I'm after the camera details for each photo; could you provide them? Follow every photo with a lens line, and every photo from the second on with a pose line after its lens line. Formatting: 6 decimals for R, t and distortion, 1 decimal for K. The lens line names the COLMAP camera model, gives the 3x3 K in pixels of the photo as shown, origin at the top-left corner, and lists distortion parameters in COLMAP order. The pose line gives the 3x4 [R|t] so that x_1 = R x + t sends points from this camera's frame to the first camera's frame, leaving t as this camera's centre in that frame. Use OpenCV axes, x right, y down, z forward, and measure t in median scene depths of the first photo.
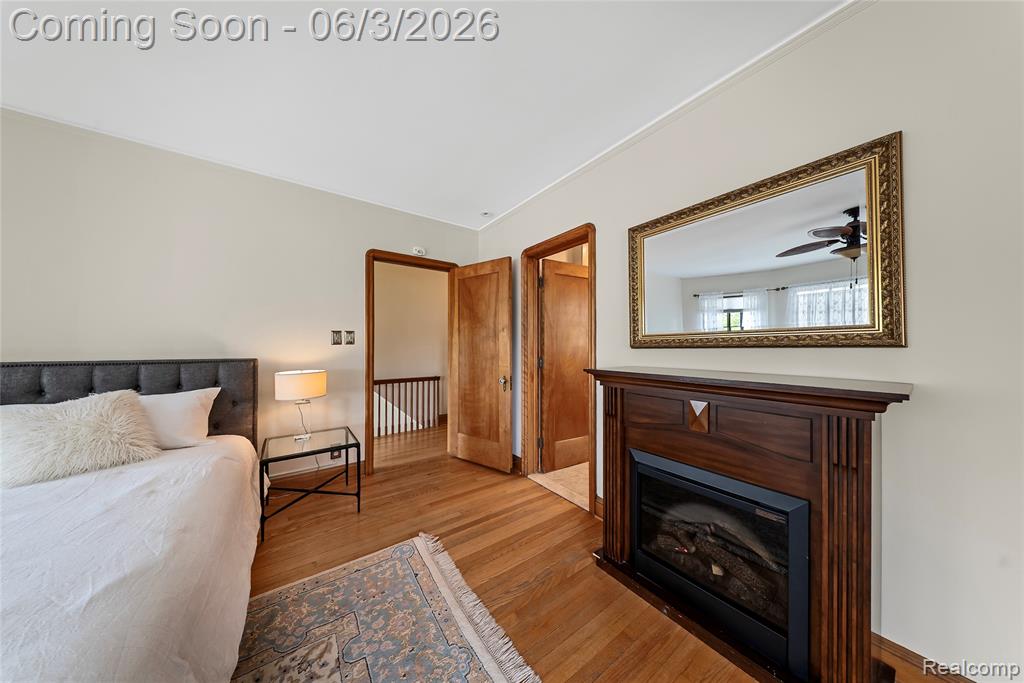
lens RADIAL K [[300.9, 0, 502.4], [0, 300.9, 340.3], [0, 0, 1]] dist [0.000669, -0.000124]
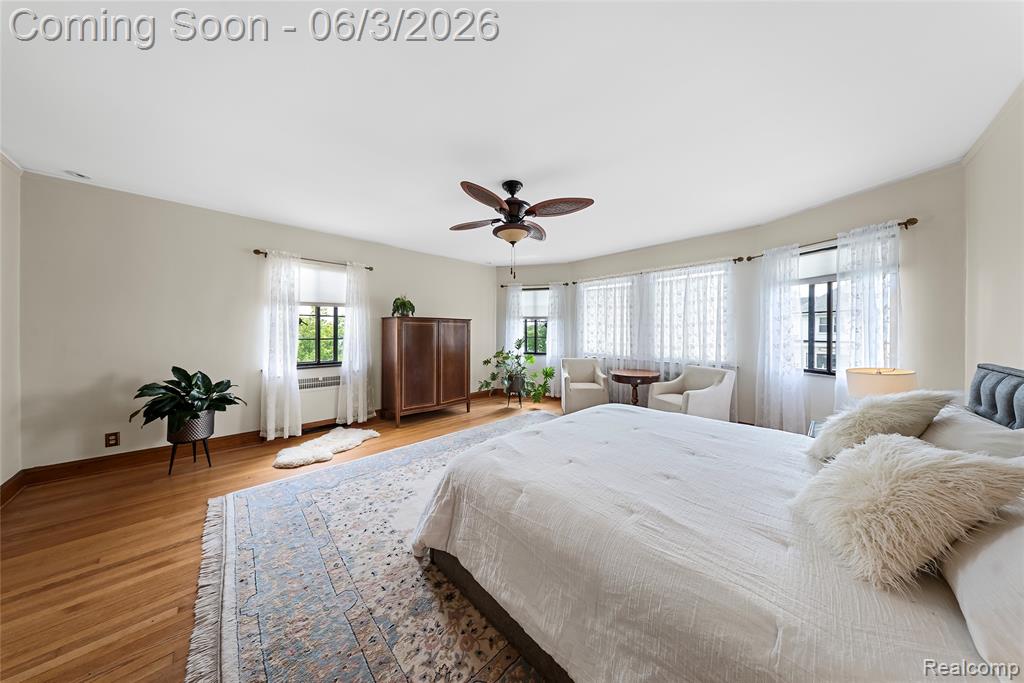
lens RADIAL K [[300.9, 0, 508.0], [0, 300.9, 333.3], [0, 0, 1]] dist [0.000669, -0.000124]
pose [[-0.991928, -0.000993, -0.126795, -0.454119], [0.000335, 0.999945, -0.010450, -0.013343], [0.126798, -0.010408, -0.991874, 1.237702]]
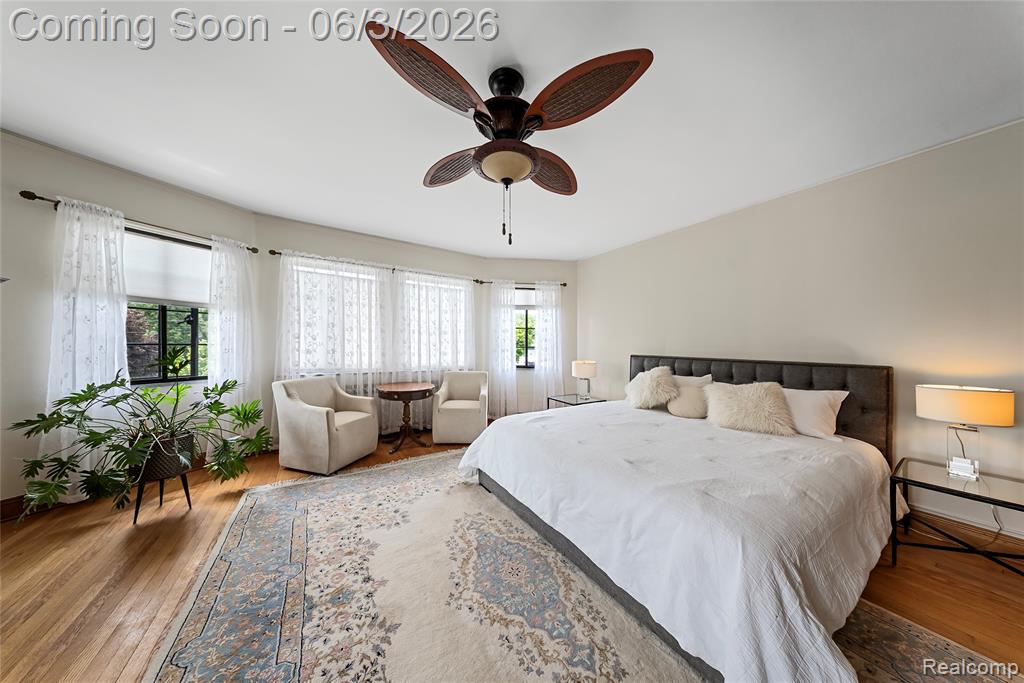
lens RADIAL K [[300.9, 0, 509.4], [0, 300.9, 346.8], [0, 0, 1]] dist [0.000669, -0.000124]
pose [[-0.061274, 0.004685, -0.998110, 0.180390], [-0.001169, 0.999988, 0.004766, -0.002176], [0.998120, 0.001459, -0.061268, -0.112705]]
